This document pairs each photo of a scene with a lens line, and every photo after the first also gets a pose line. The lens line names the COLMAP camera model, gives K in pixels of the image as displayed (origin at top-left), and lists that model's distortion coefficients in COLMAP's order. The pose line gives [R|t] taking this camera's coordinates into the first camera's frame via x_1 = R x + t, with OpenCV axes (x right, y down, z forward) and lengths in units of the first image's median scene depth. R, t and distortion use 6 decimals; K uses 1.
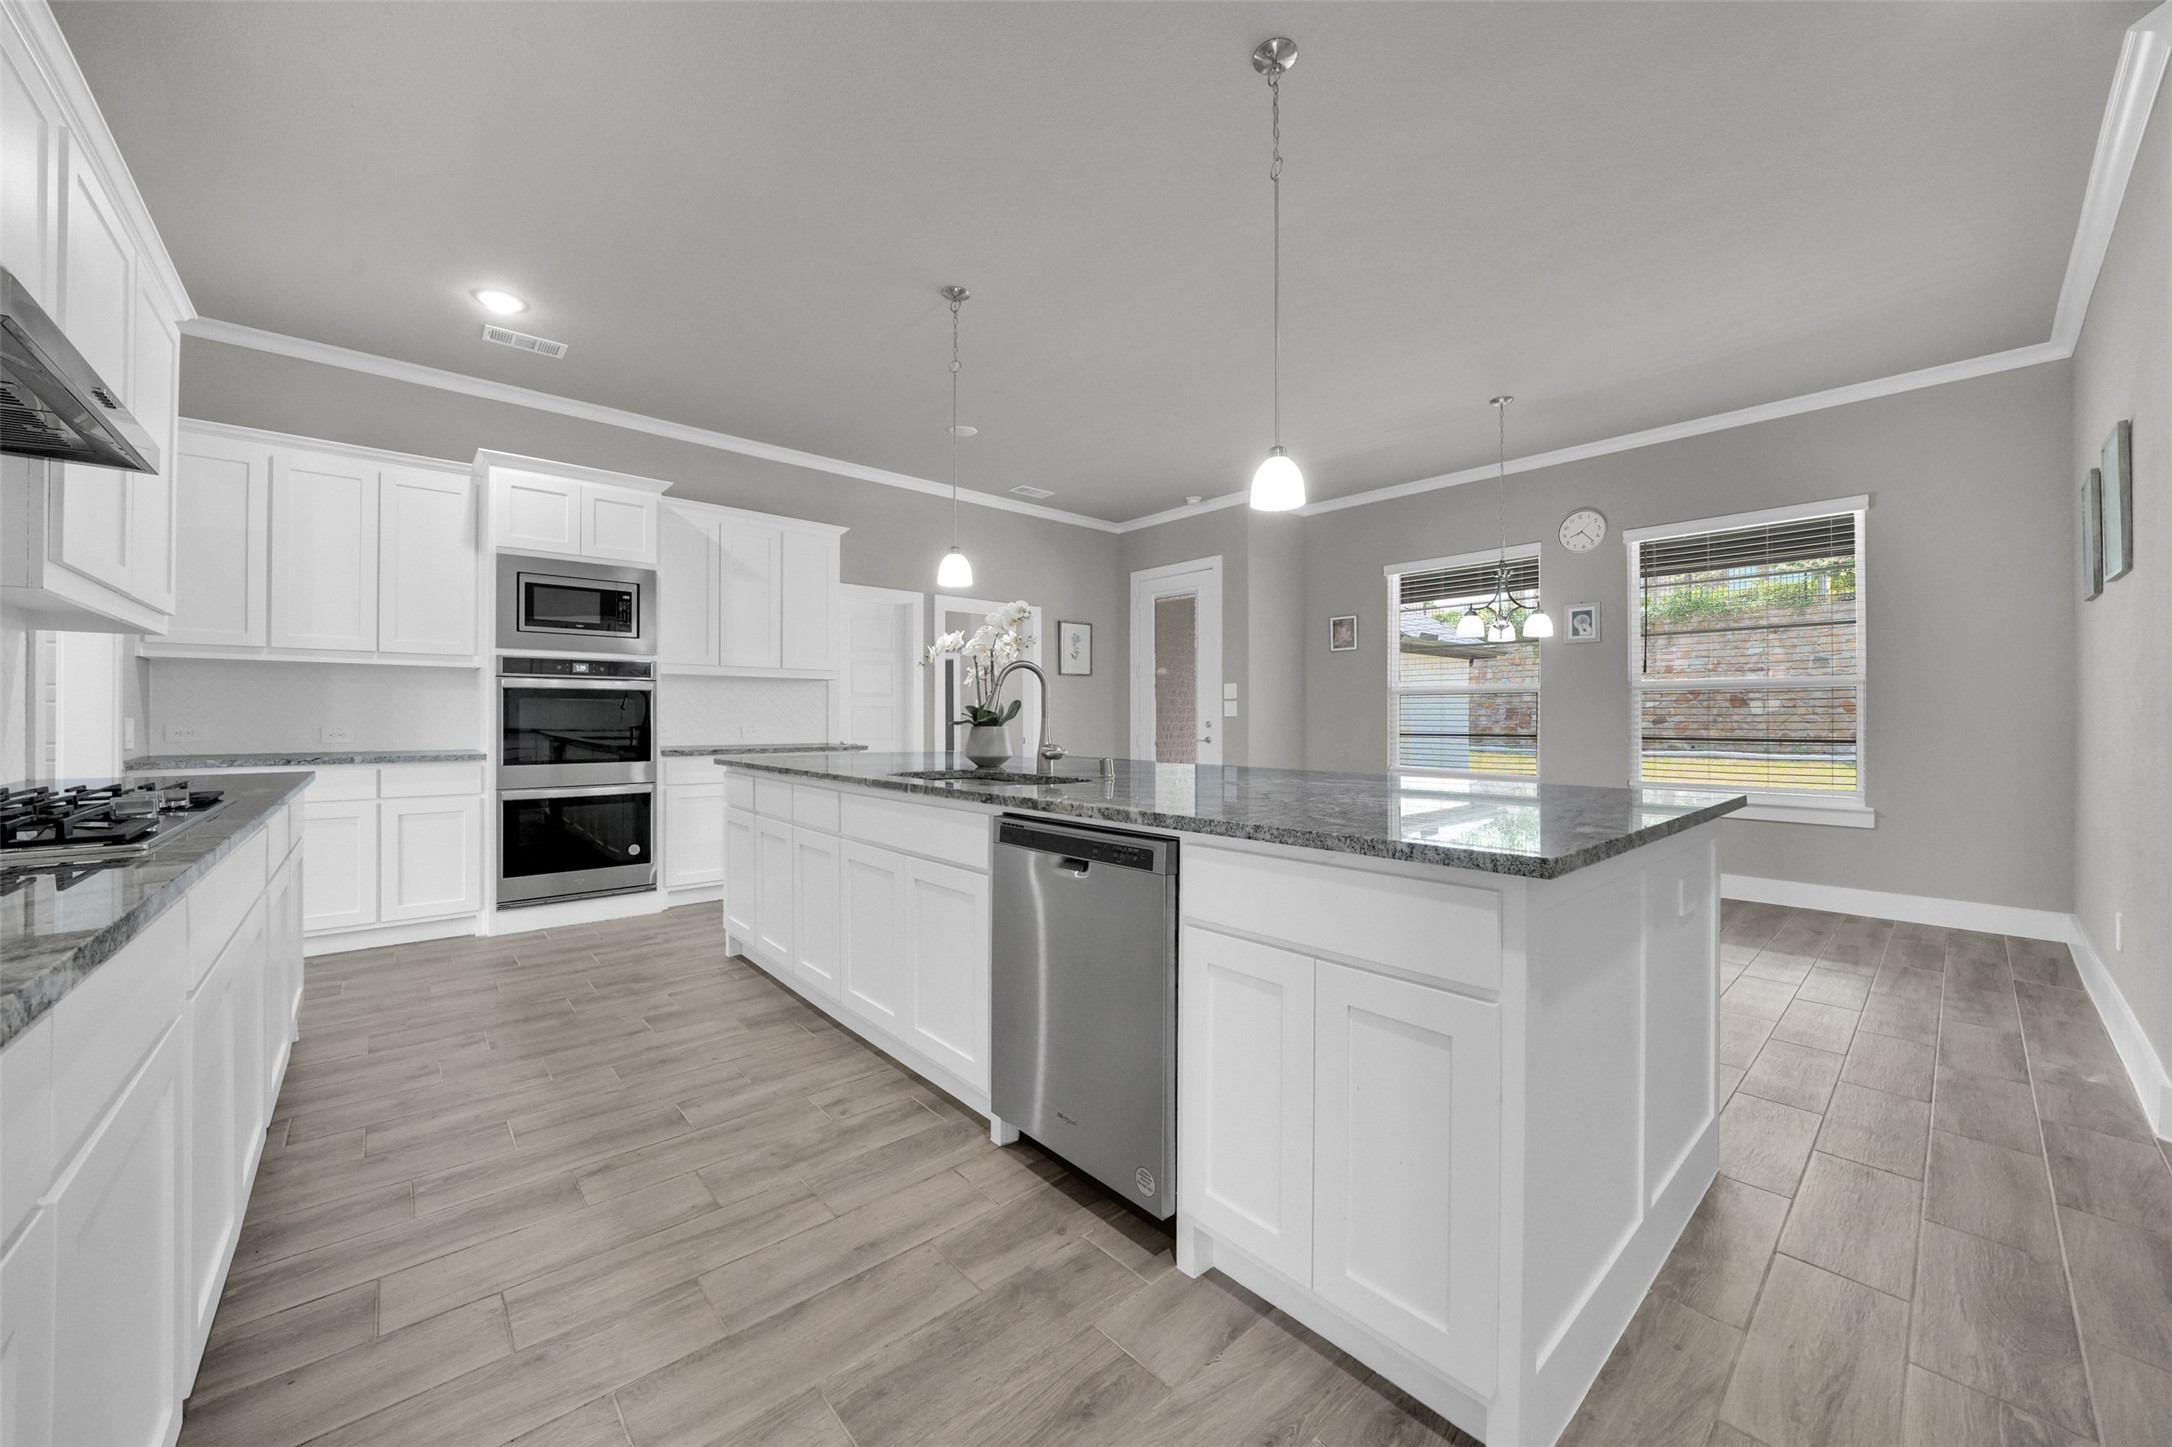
lens RADIAL K [[805.1, 0, 1085.1], [0, 805.1, 713.9], [0, 0, 1]] dist [-0.012180, 0.000621]
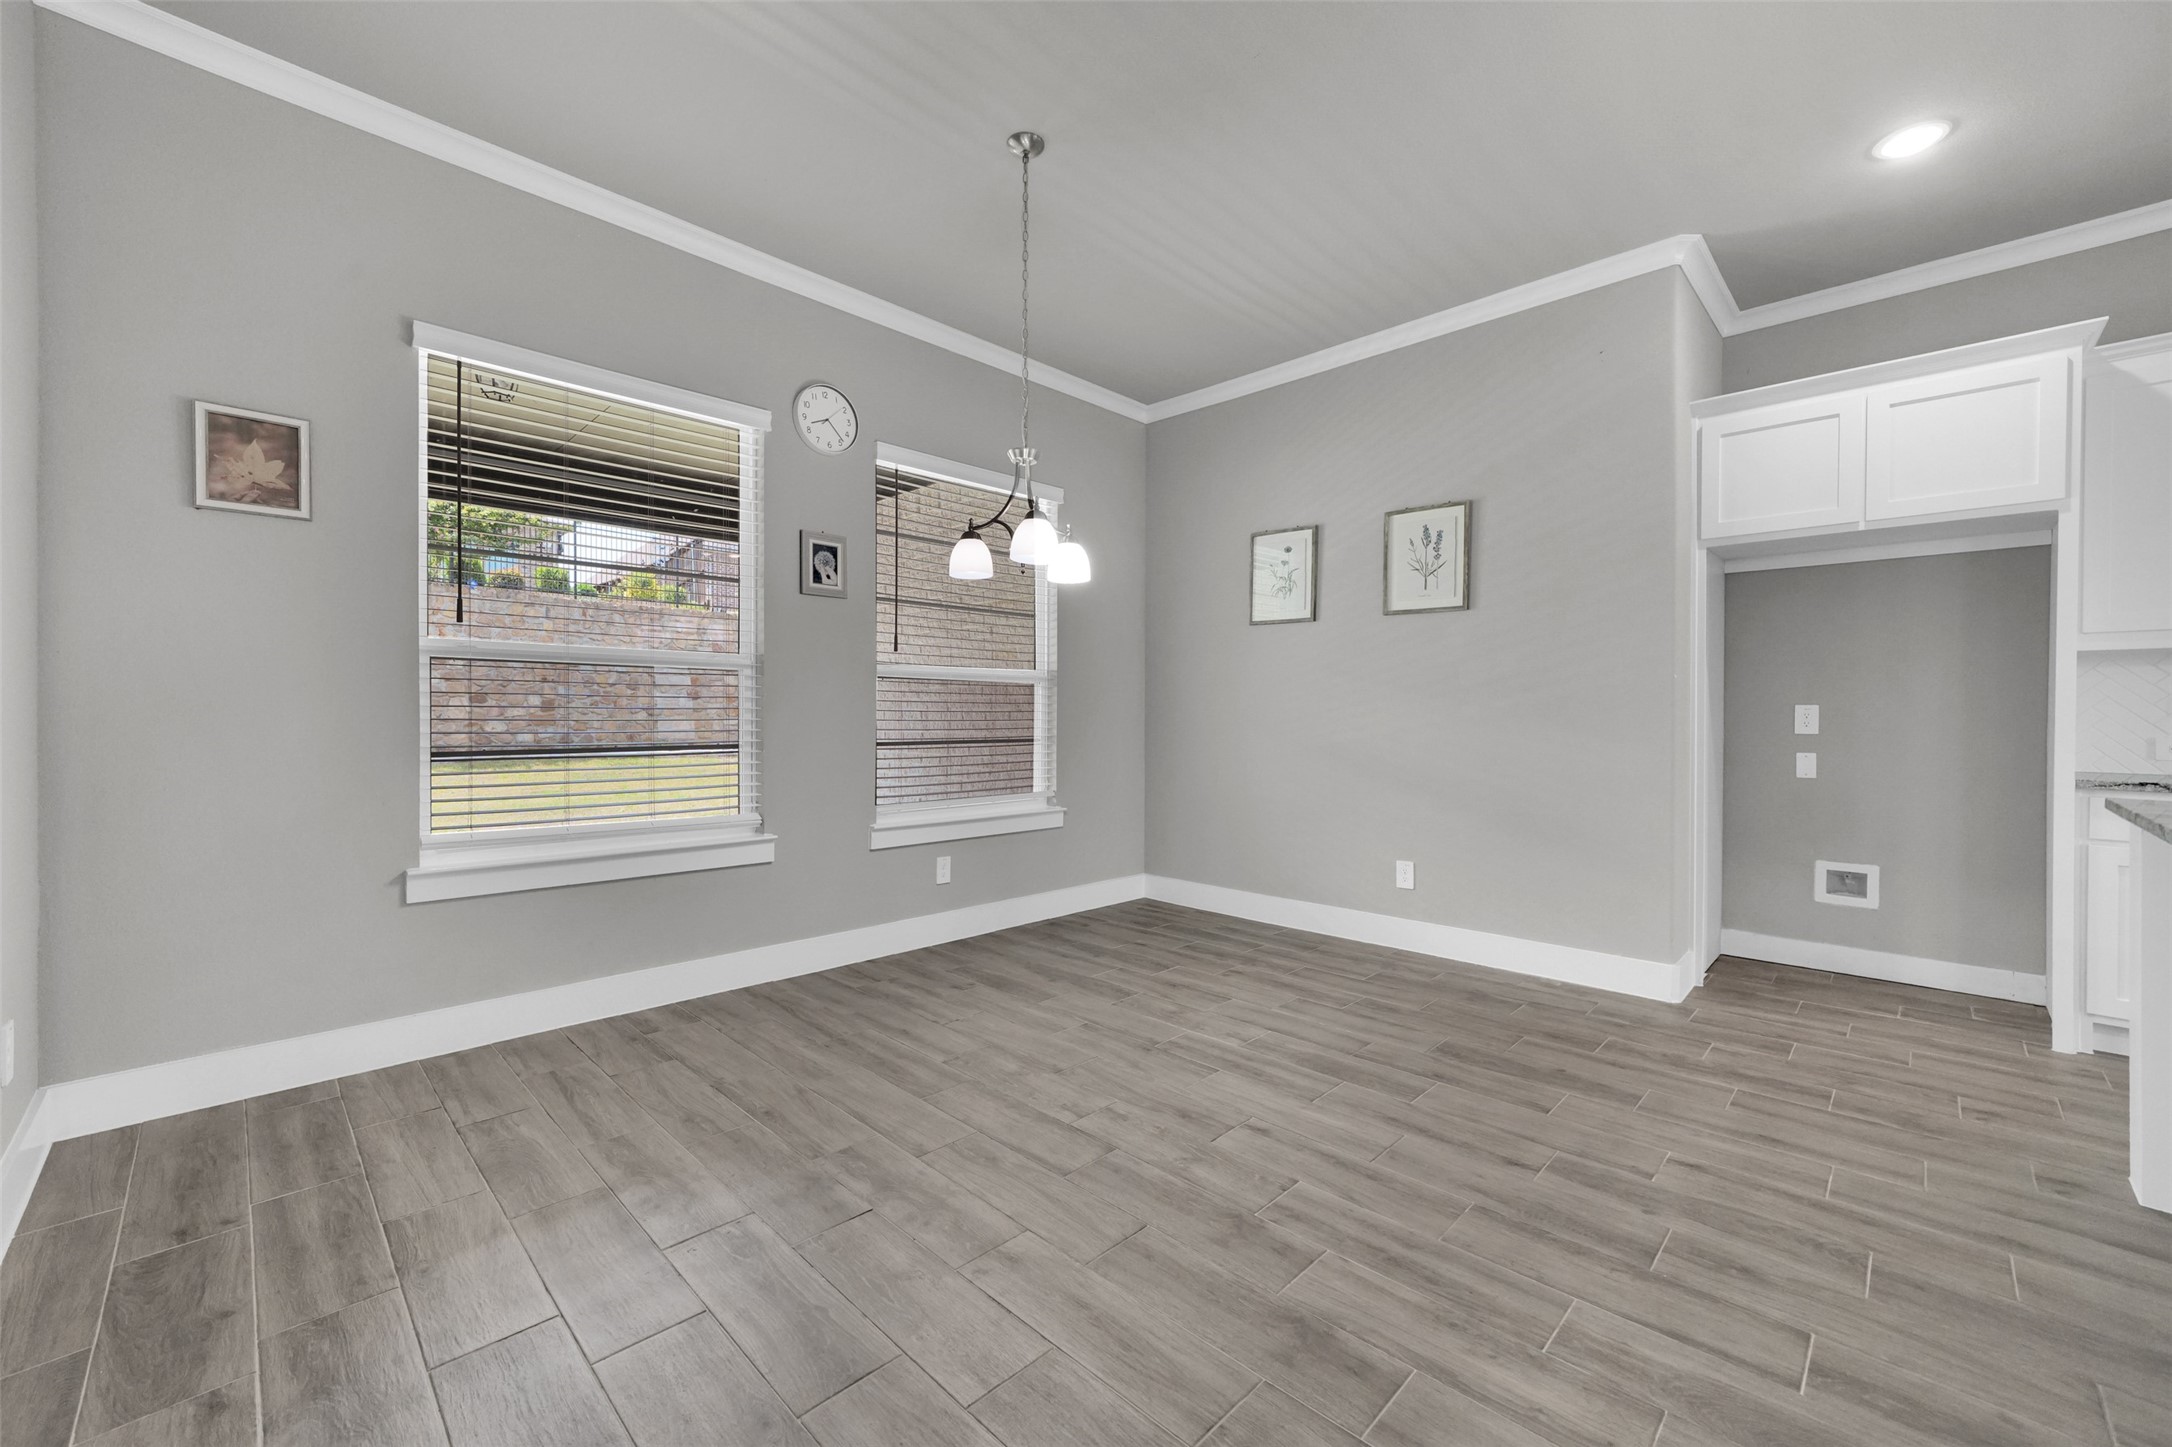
lens RADIAL K [[855.8, 0, 1088.4], [0, 855.8, 725.9], [0, 0, 1]] dist [-0.003531, 0.000620]
pose [[-0.054847, -0.015496, 0.998375, -0.112693], [-0.007493, 0.999858, 0.015107, 0.002826], [-0.998467, -0.006653, -0.054955, 1.425487]]
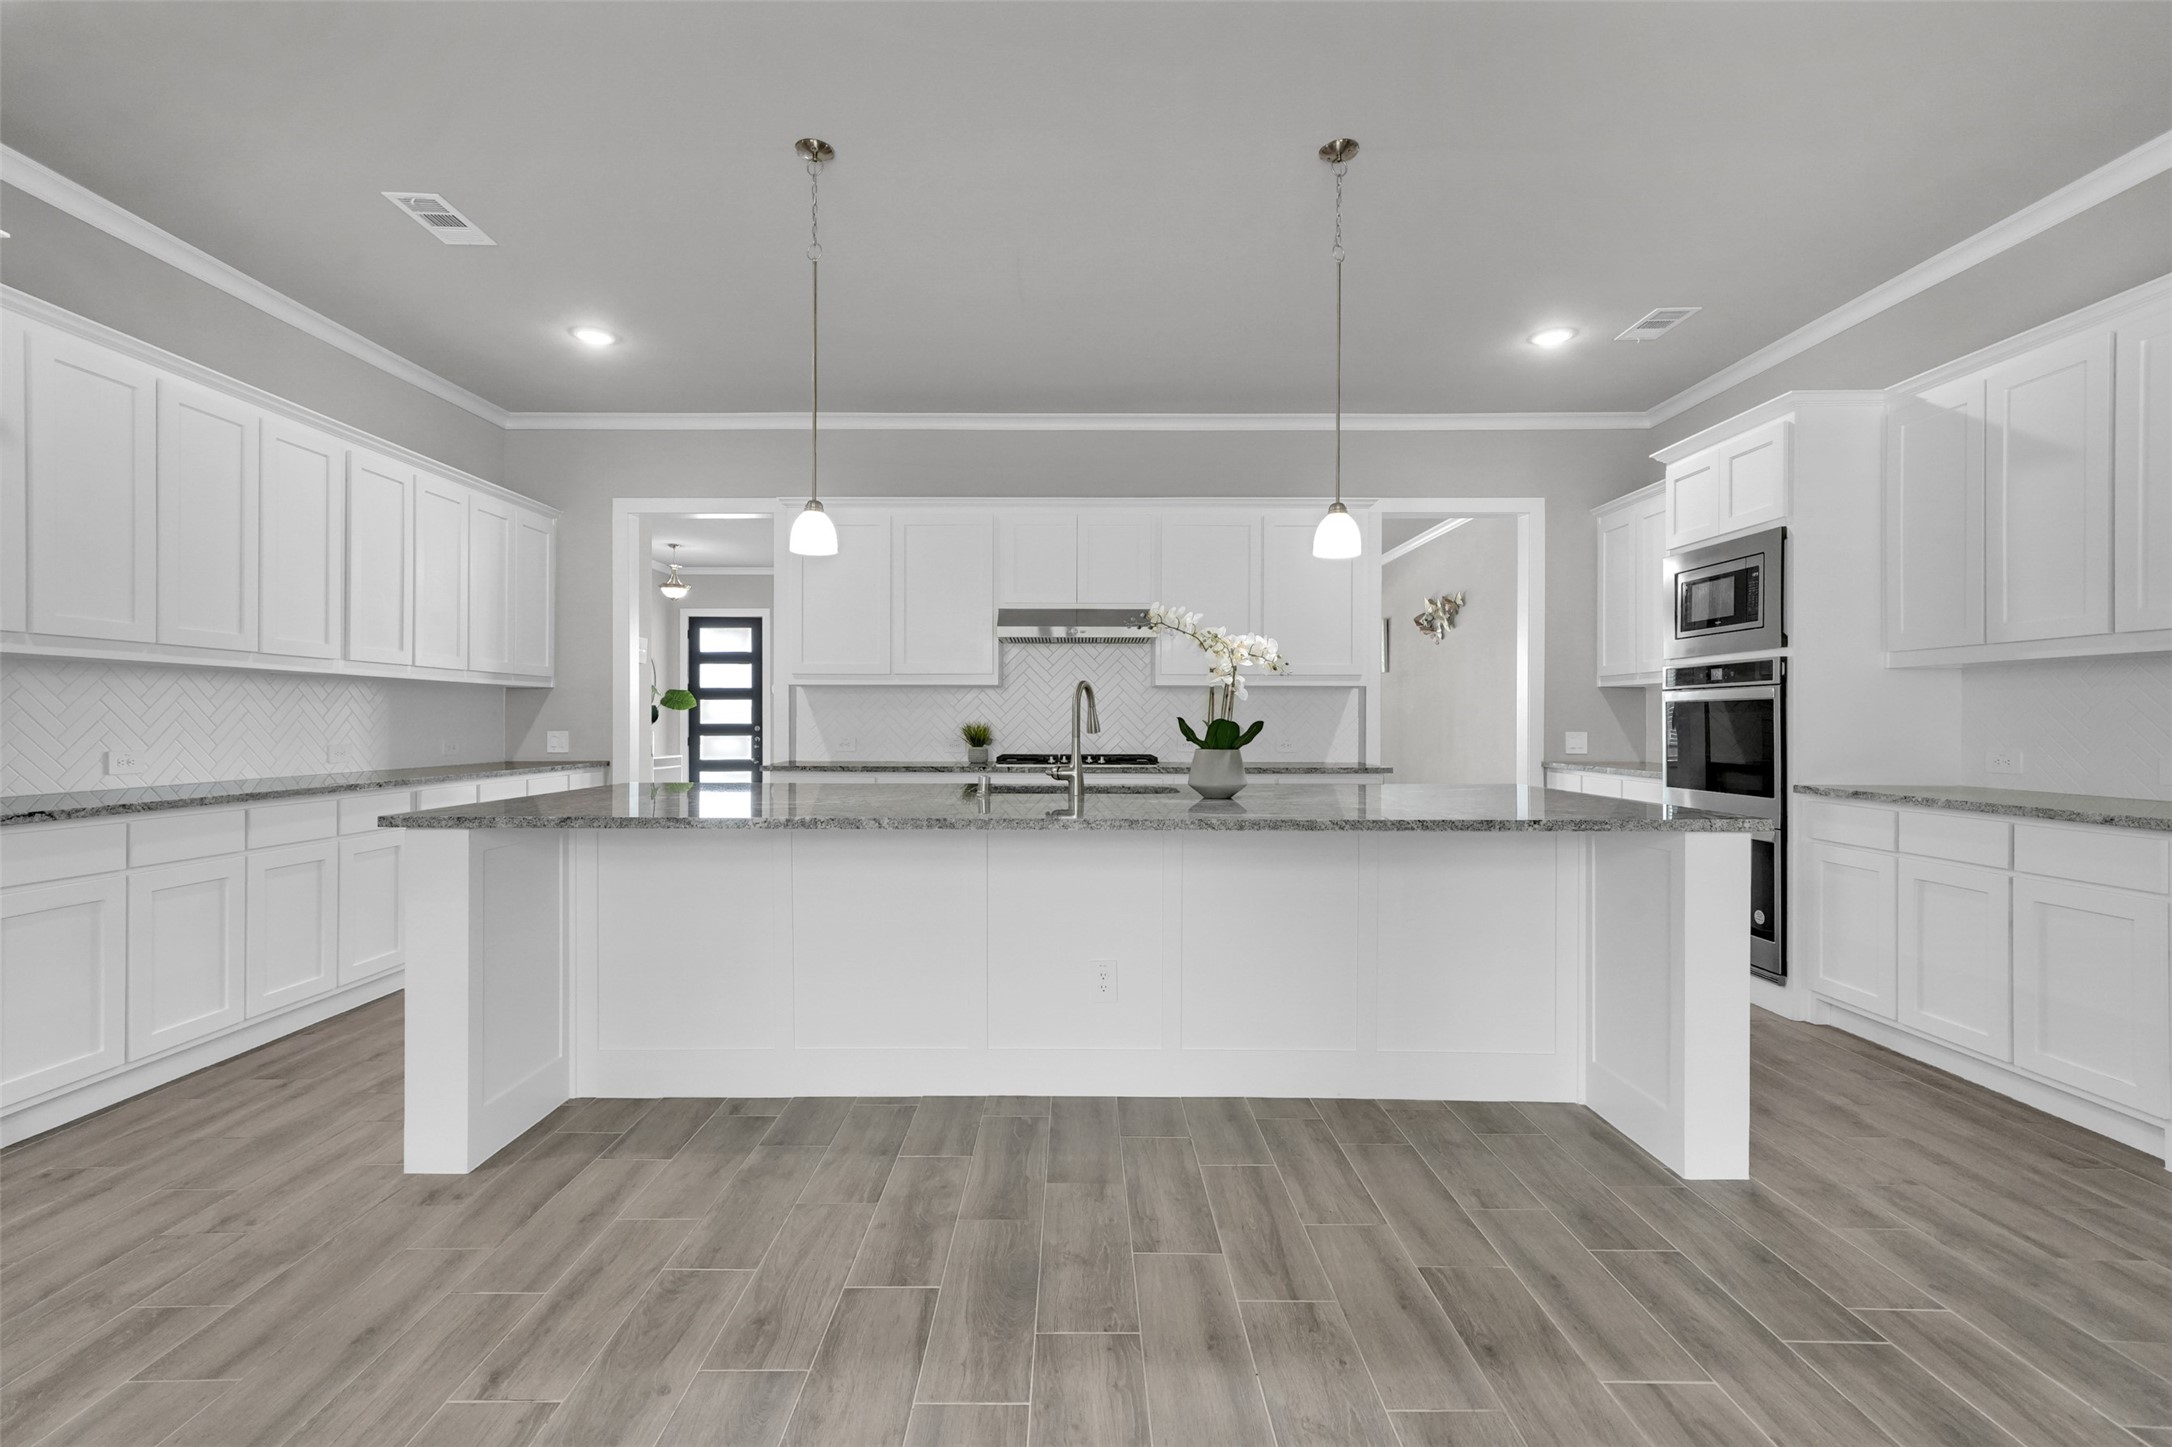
lens RADIAL K [[966.7, 0, 1055.5], [0, 966.7, 717.8], [0, 0, 1]] dist [0.005943, 0.000649]
pose [[-0.680419, -0.005810, -0.732800, 0.698442], [0.000623, 0.999964, -0.008506, -0.007145], [0.732823, -0.006245, -0.680391, 1.509221]]
